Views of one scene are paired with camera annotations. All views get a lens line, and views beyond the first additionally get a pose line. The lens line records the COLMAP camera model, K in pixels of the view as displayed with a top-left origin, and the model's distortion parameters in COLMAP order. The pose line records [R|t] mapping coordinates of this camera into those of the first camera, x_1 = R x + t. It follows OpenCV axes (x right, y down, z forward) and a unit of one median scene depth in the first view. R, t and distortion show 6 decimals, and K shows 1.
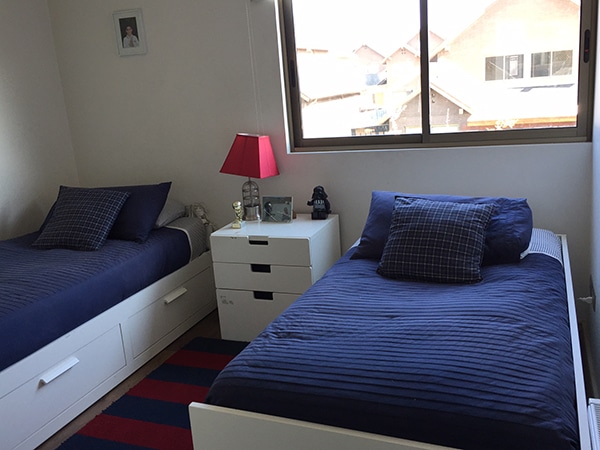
lens RADIAL K [[587.2, 0, 300.3], [0, 587.2, 225.4], [0, 0, 1]] dist [-0.000660, 0.000000]
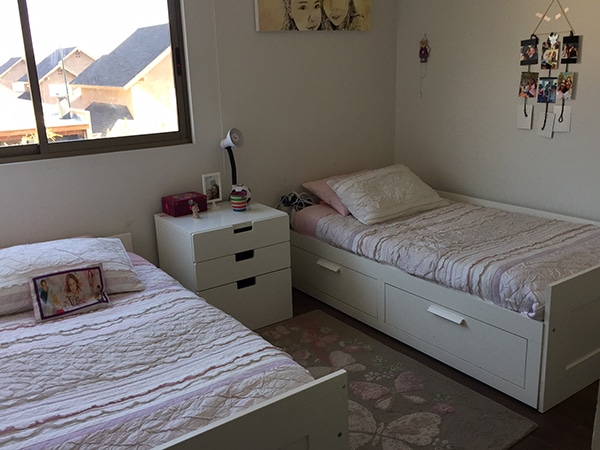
lens RADIAL K [[587.2, 0, 300.3], [0, 587.2, 225.1], [0, 0, 1]] dist [-0.000660, 0.000000]
pose [[0.553189, -0.156397, 0.818243, -0.812633], [0.187284, 0.980424, 0.060779, -0.020063], [-0.811730, 0.119622, 0.571651, 0.347970]]
